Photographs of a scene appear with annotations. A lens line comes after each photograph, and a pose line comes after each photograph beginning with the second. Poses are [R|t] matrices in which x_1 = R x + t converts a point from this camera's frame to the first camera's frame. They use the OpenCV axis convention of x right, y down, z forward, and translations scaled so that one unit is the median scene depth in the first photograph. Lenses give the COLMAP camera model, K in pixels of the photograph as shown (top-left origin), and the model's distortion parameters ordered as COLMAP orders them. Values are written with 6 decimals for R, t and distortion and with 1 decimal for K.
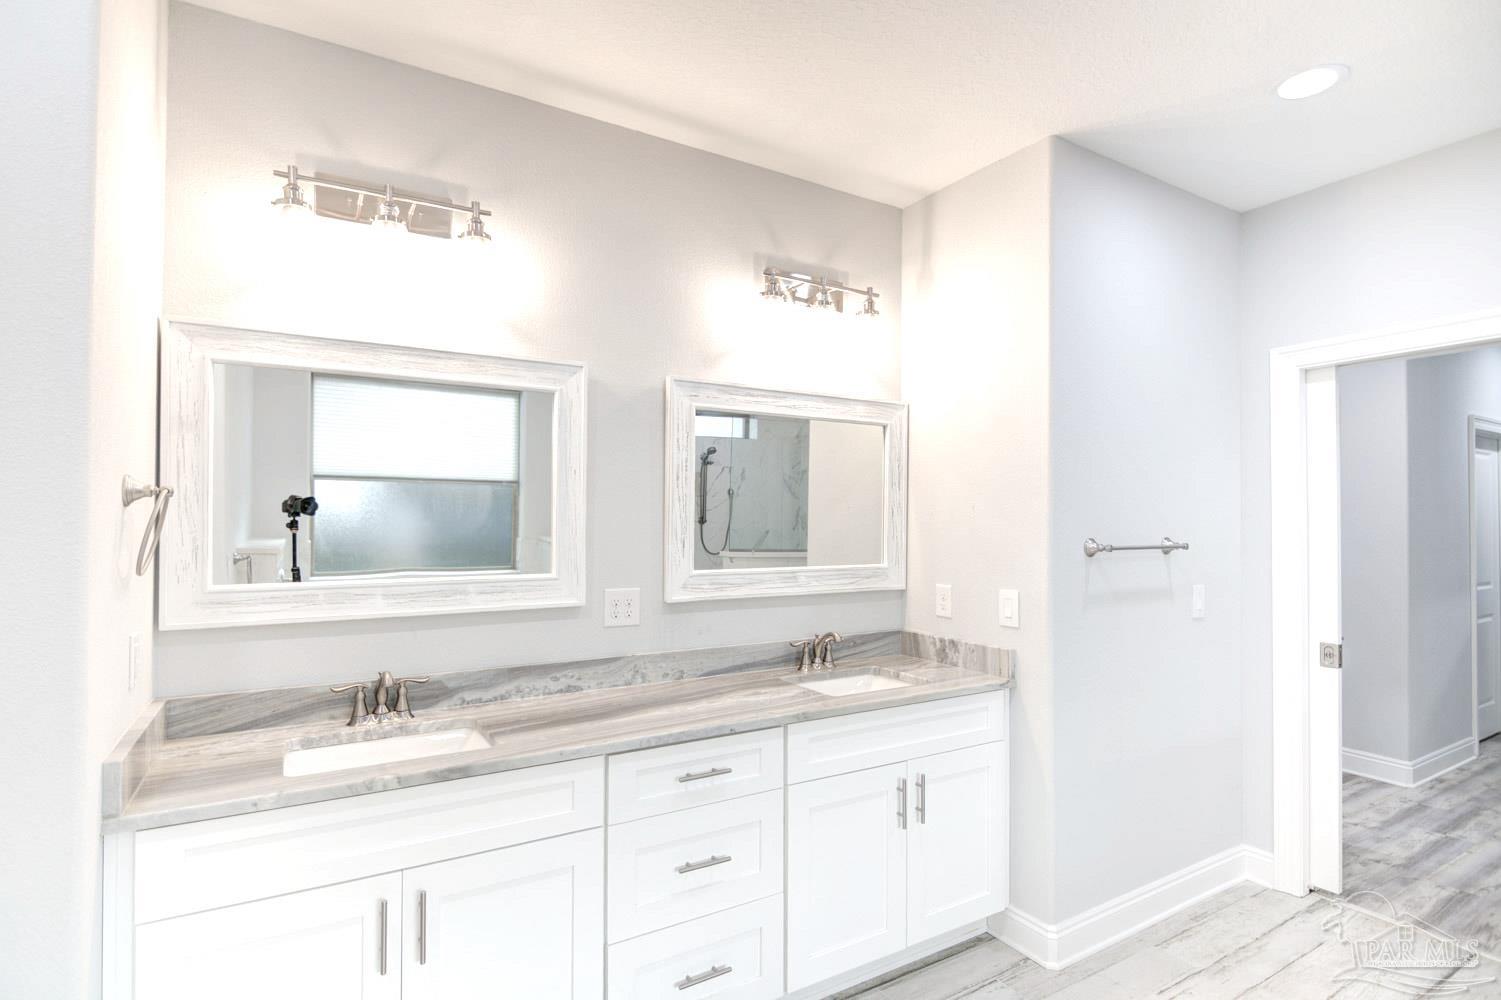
lens RADIAL K [[717.3, 0, 723.0], [0, 717.3, 512.5], [0, 0, 1]] dist [0.000655, -0.008530]
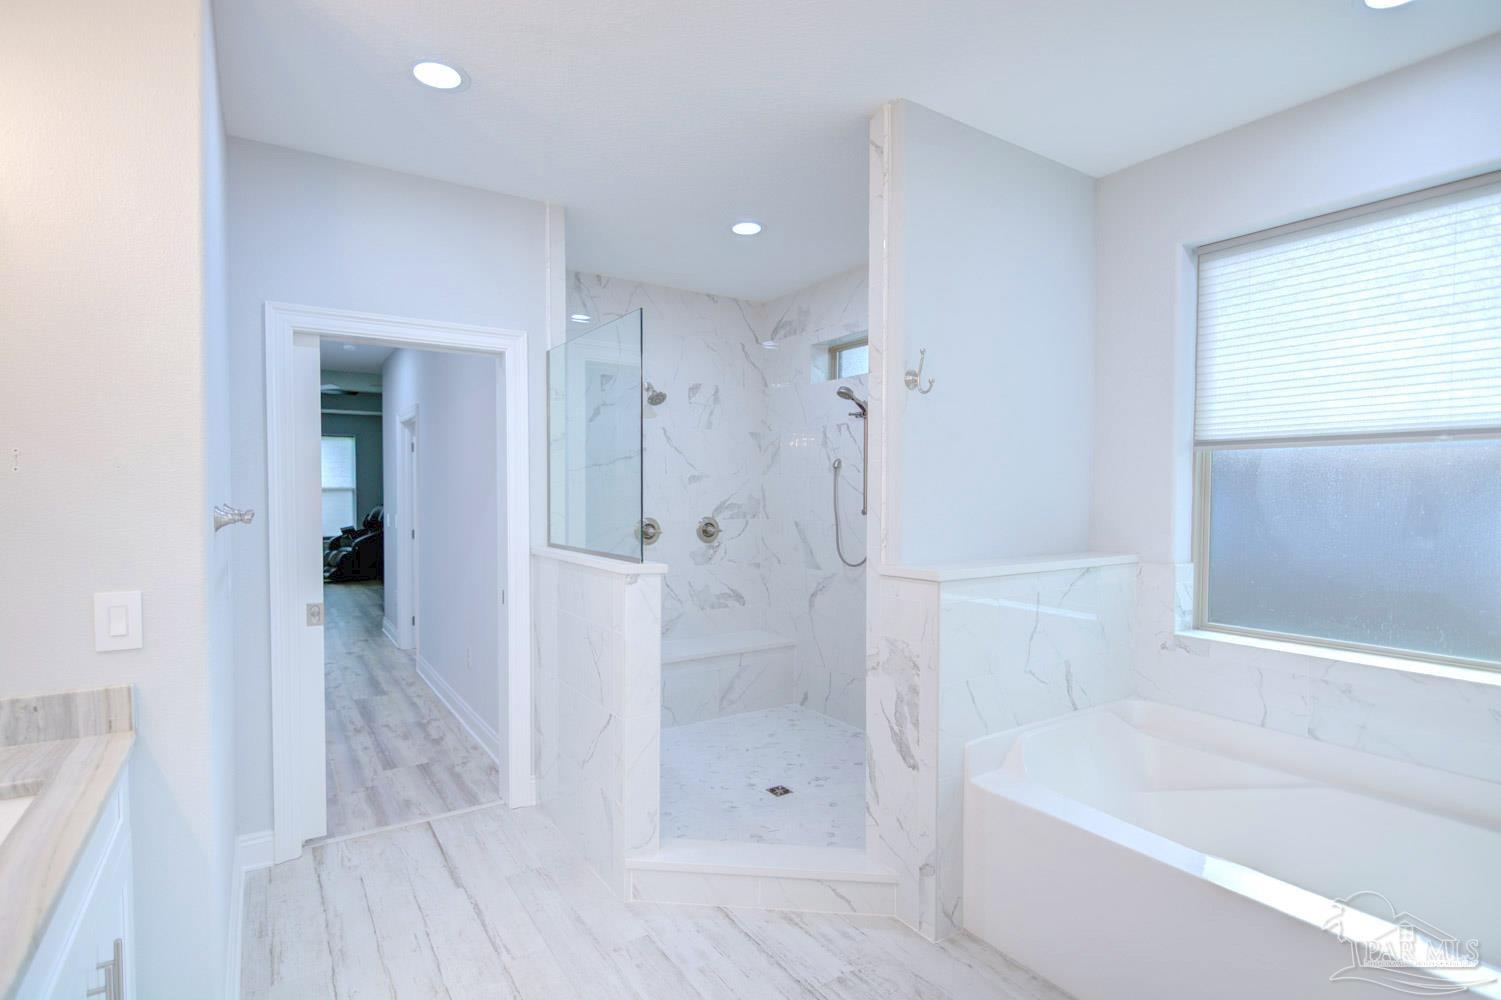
lens RADIAL K [[729.5, 0, 725.1], [0, 729.5, 513.0], [0, 0, 1]] dist [0.001636, -0.008008]
pose [[-0.044529, -0.032377, 0.998483, -0.281326], [-0.019018, 0.999321, 0.031556, 0.009868], [-0.998827, -0.017584, -0.045115, 0.547247]]
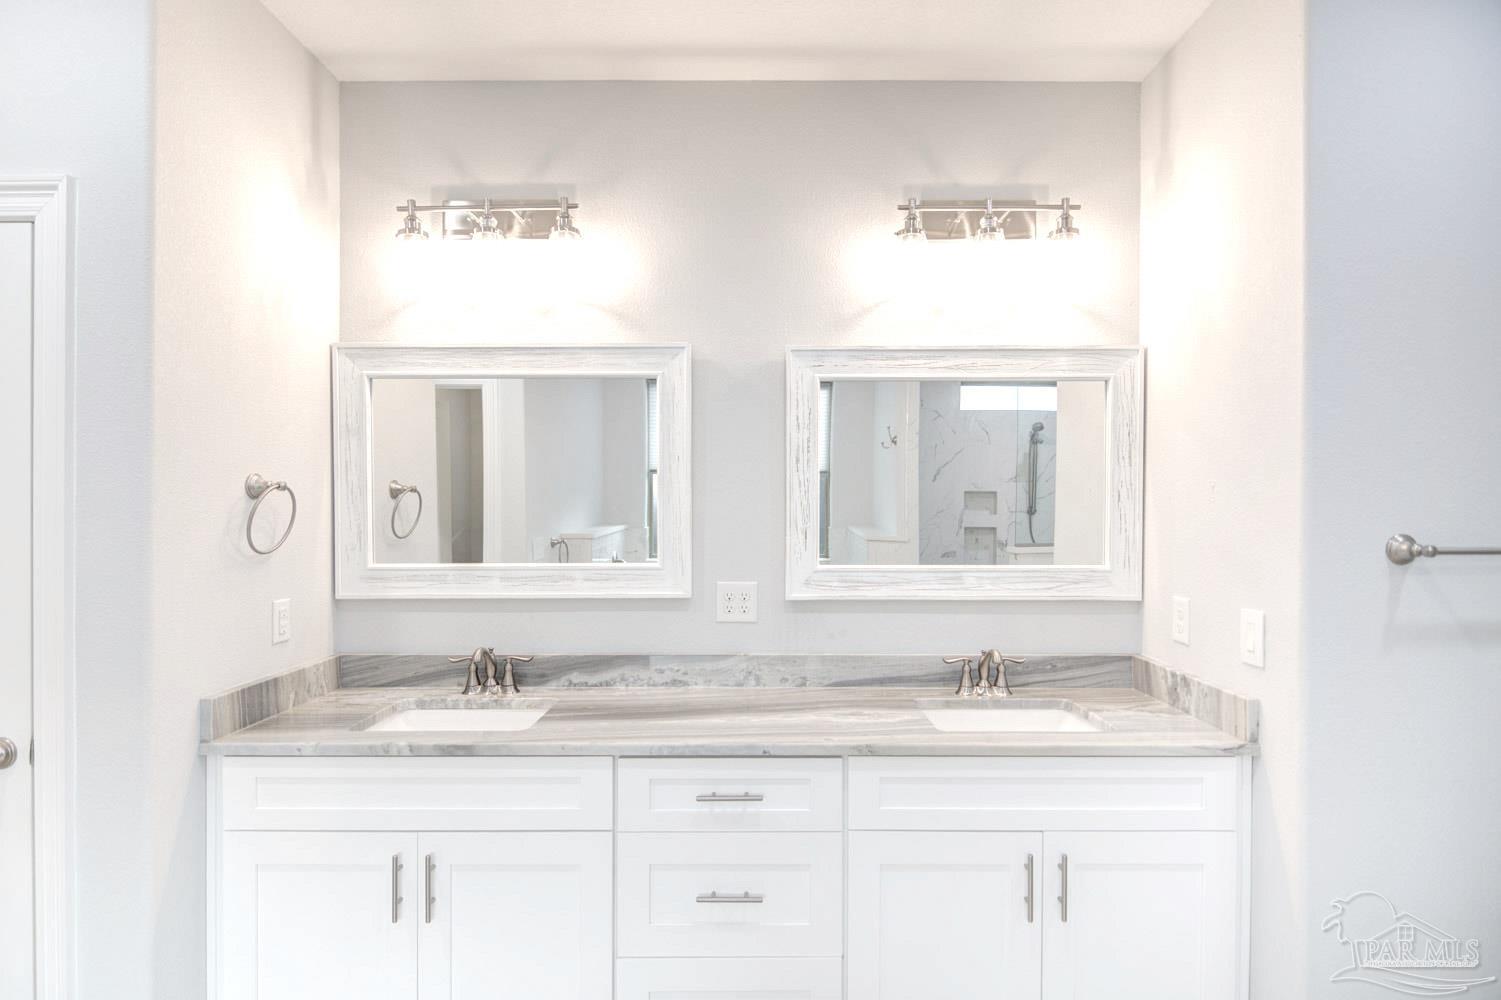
lens RADIAL K [[729.5, 0, 725.1], [0, 729.5, 513.0], [0, 0, 1]] dist [0.001636, -0.008008]
pose [[0.869383, -0.001130, -0.494138, 0.330825], [0.009207, 0.999861, 0.013913, 0.003831], [0.494053, -0.016645, 0.869272, 0.182386]]
